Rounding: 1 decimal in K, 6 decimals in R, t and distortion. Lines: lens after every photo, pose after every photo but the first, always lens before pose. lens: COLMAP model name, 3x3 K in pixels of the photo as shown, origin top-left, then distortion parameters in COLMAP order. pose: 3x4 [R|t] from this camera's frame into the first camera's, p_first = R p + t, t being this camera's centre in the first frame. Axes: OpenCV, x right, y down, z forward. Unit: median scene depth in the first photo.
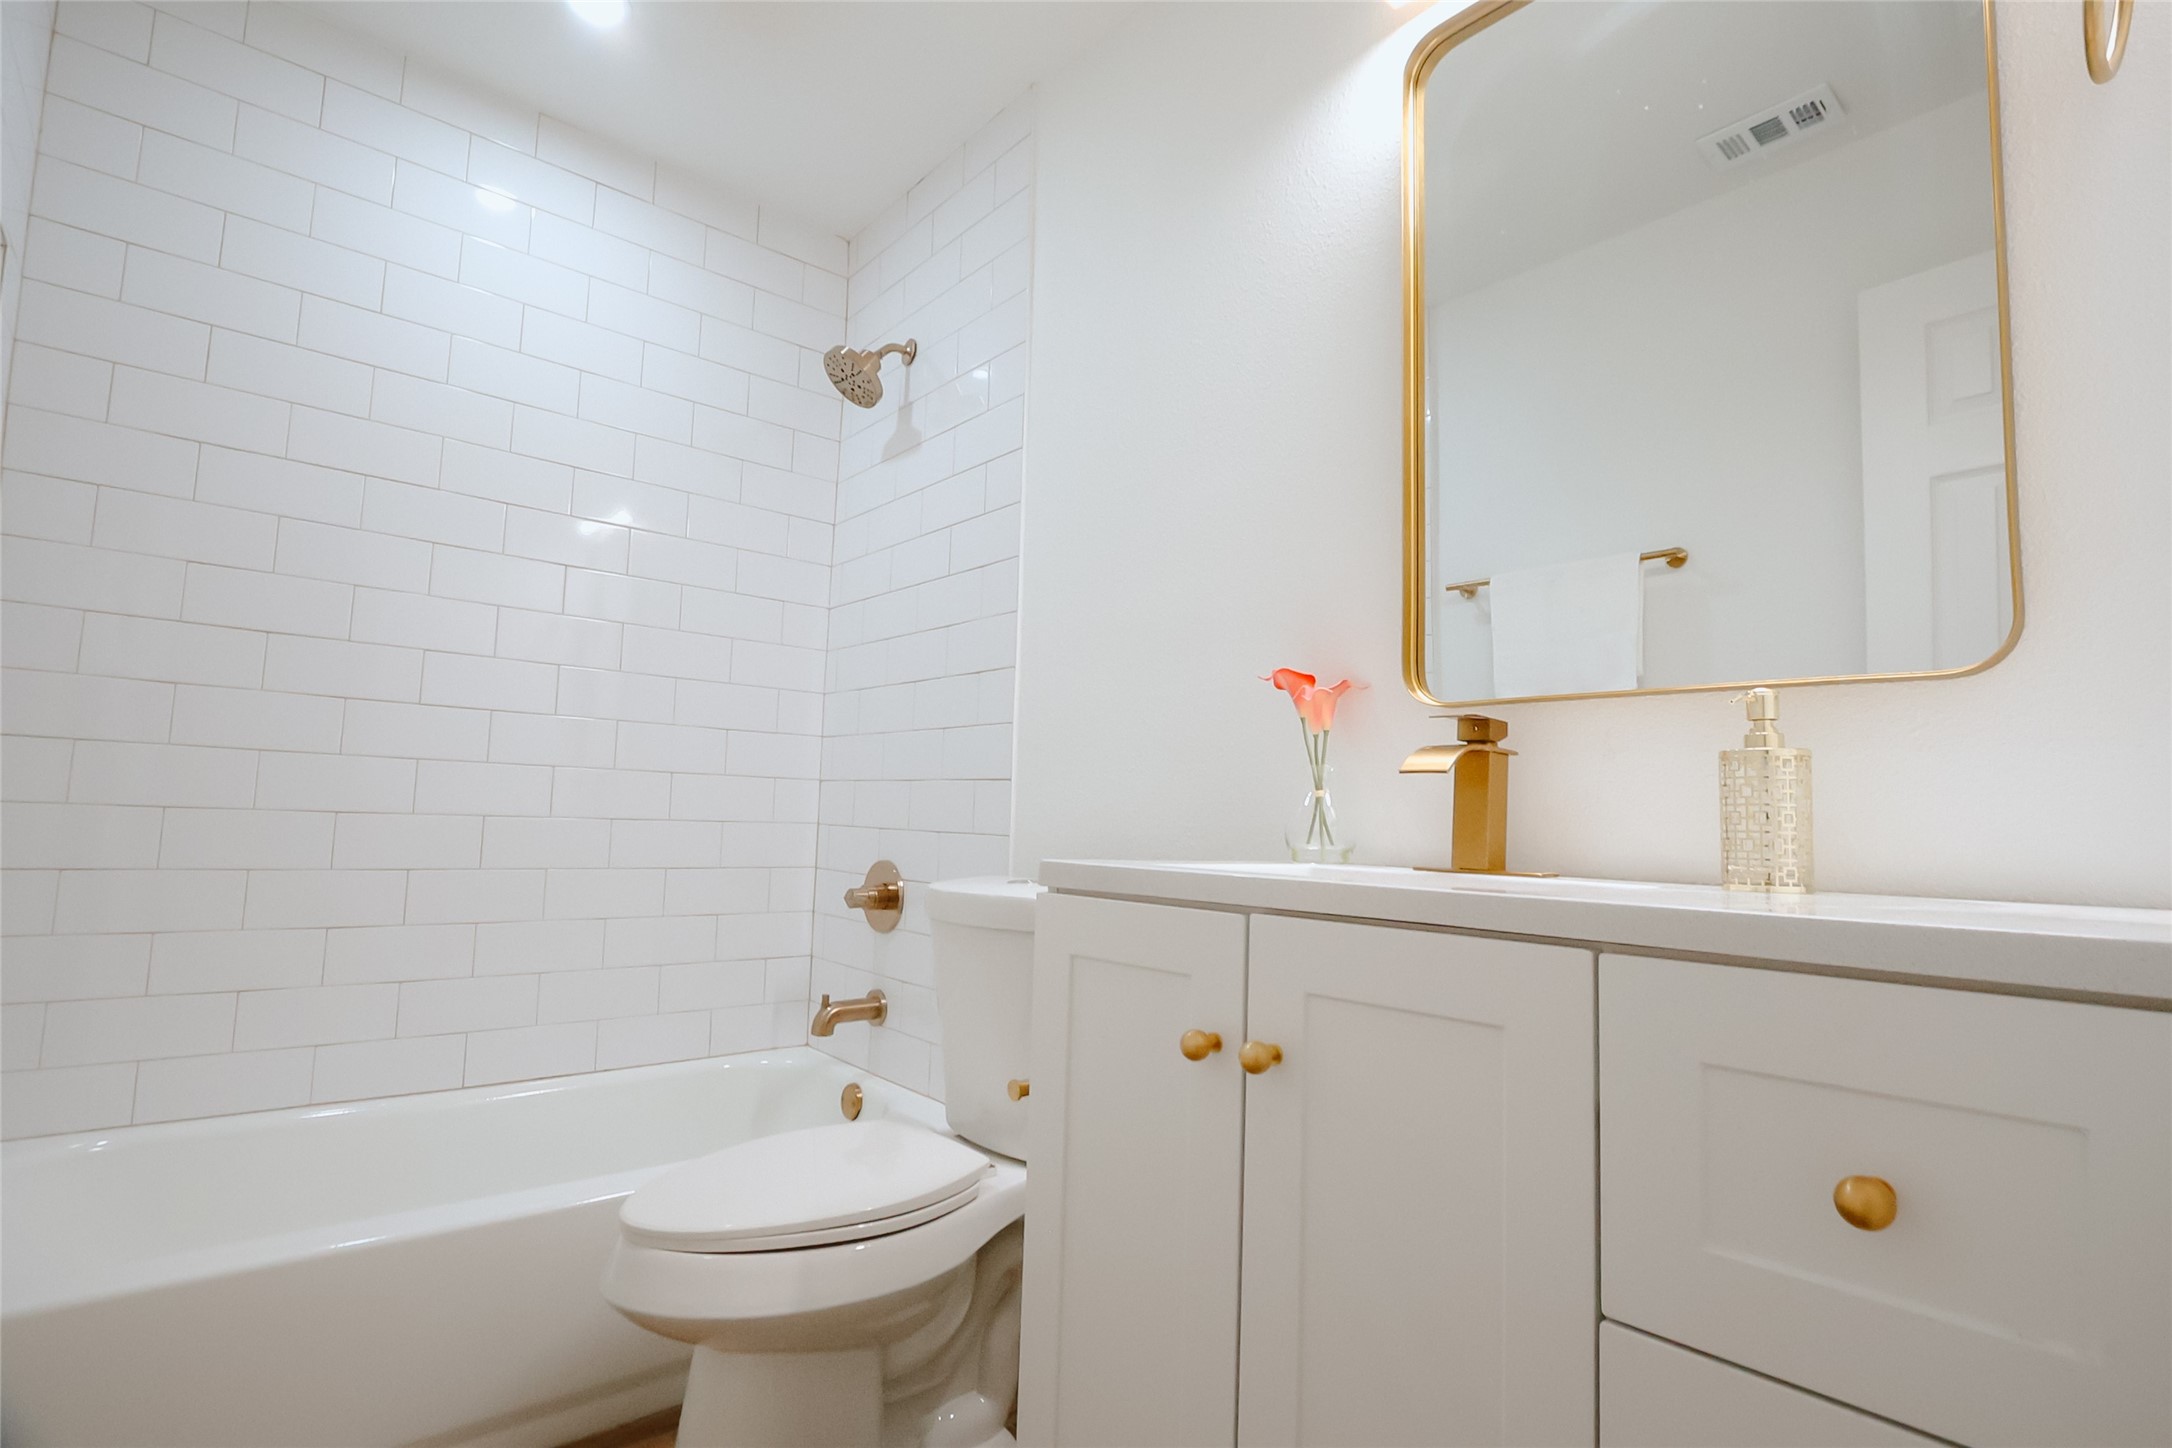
lens RADIAL K [[1040.6, 0, 1086.0], [0, 1040.6, 724.0], [0, 0, 1]] dist [-0.010527, -0.001387]
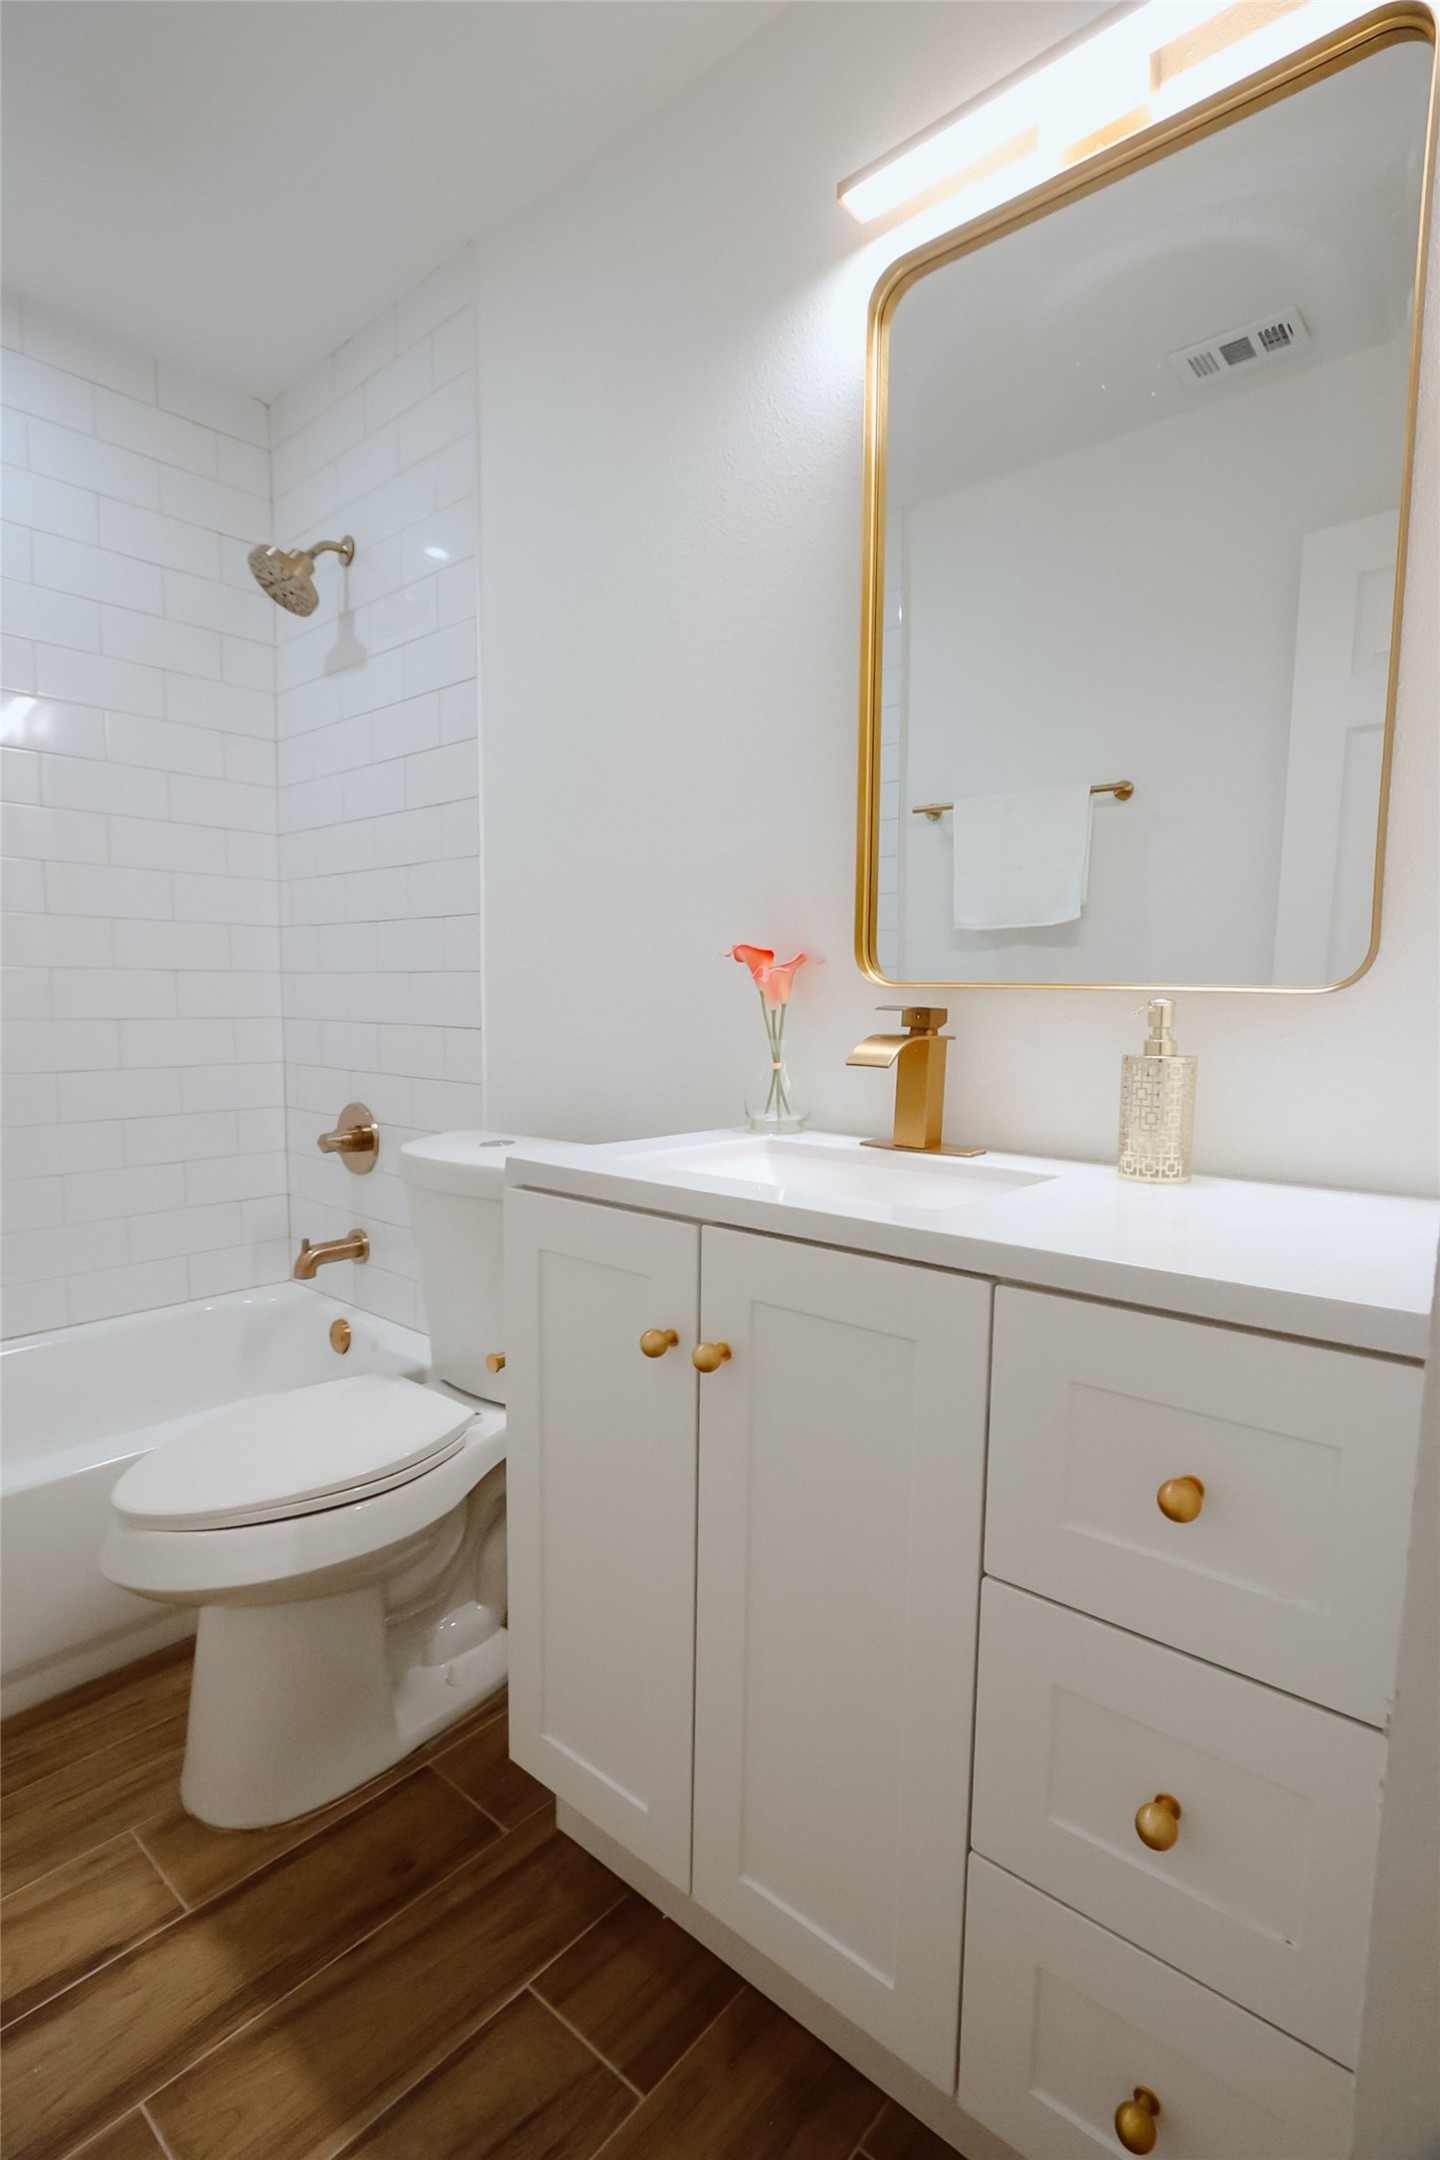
lens RADIAL K [[1041.7, 0, 720.0], [0, 1041.7, 1080.0], [0, 0, 1]] dist [-0.013100, 0.001036]
pose [[0.989831, -0.033068, 0.138354, 0.020624], [0.007128, 0.982914, 0.183929, -0.110694], [-0.142072, -0.181072, 0.973154, -0.019364]]
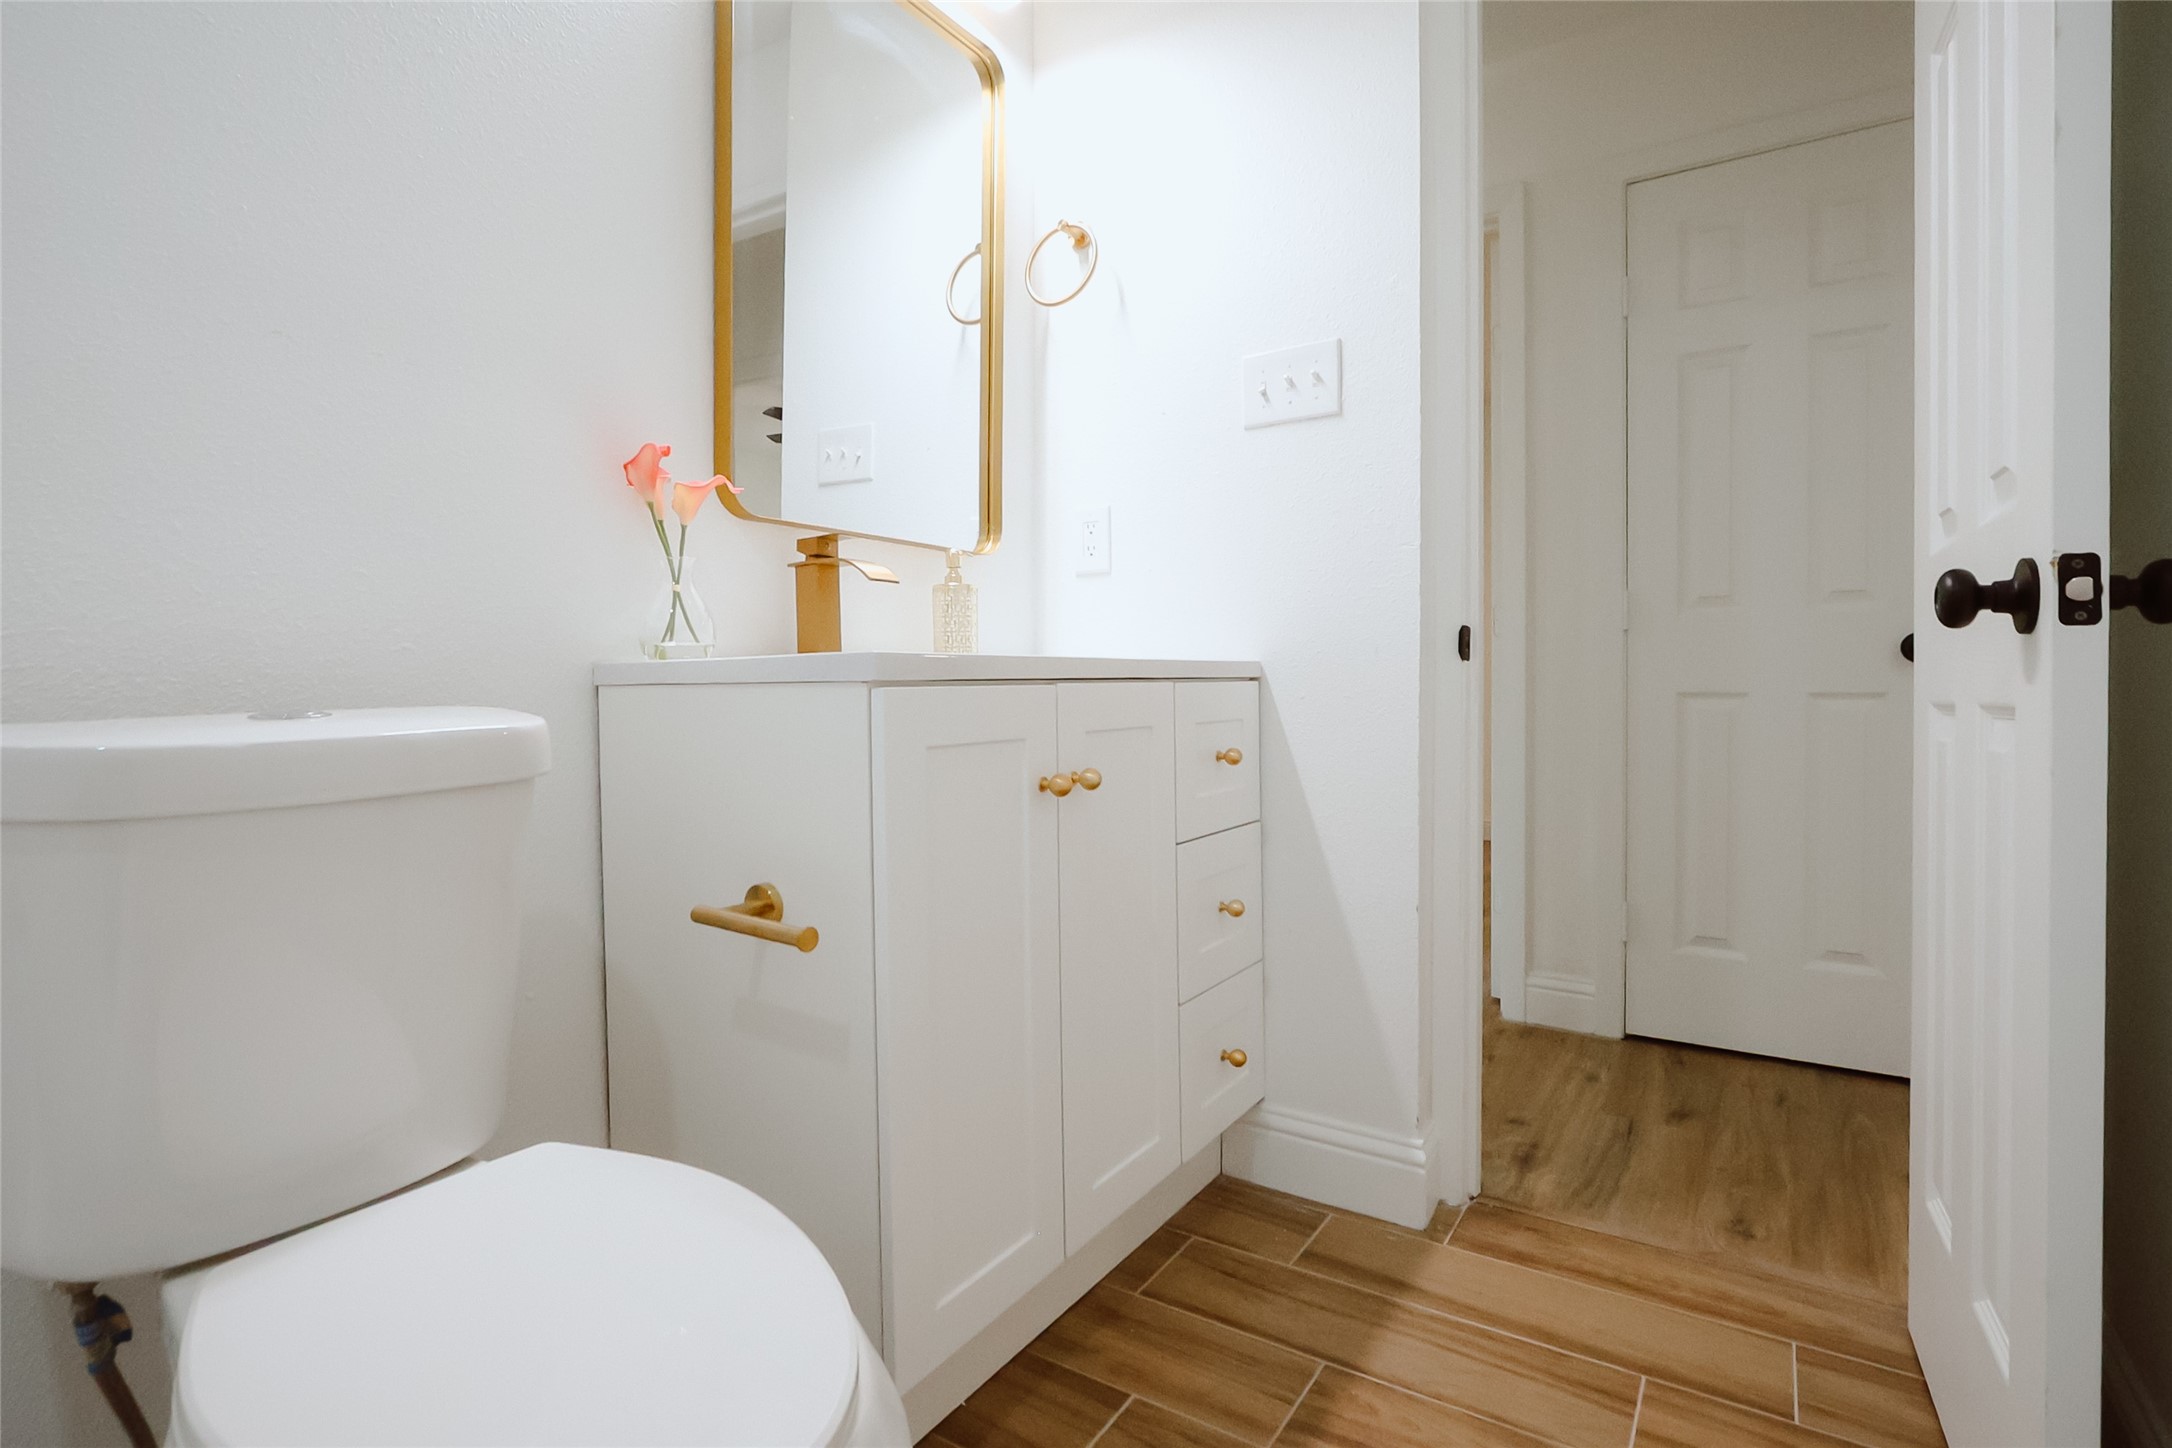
lens RADIAL K [[1034.6, 0, 1056.0], [0, 1034.6, 724.1], [0, 0, 1]] dist [-0.012087, 0.000146]
pose [[-0.249151, -0.064772, 0.966296, -0.741965], [-0.087073, 0.995218, 0.044259, 0.115240], [-0.964542, -0.073111, -0.253599, 0.877599]]
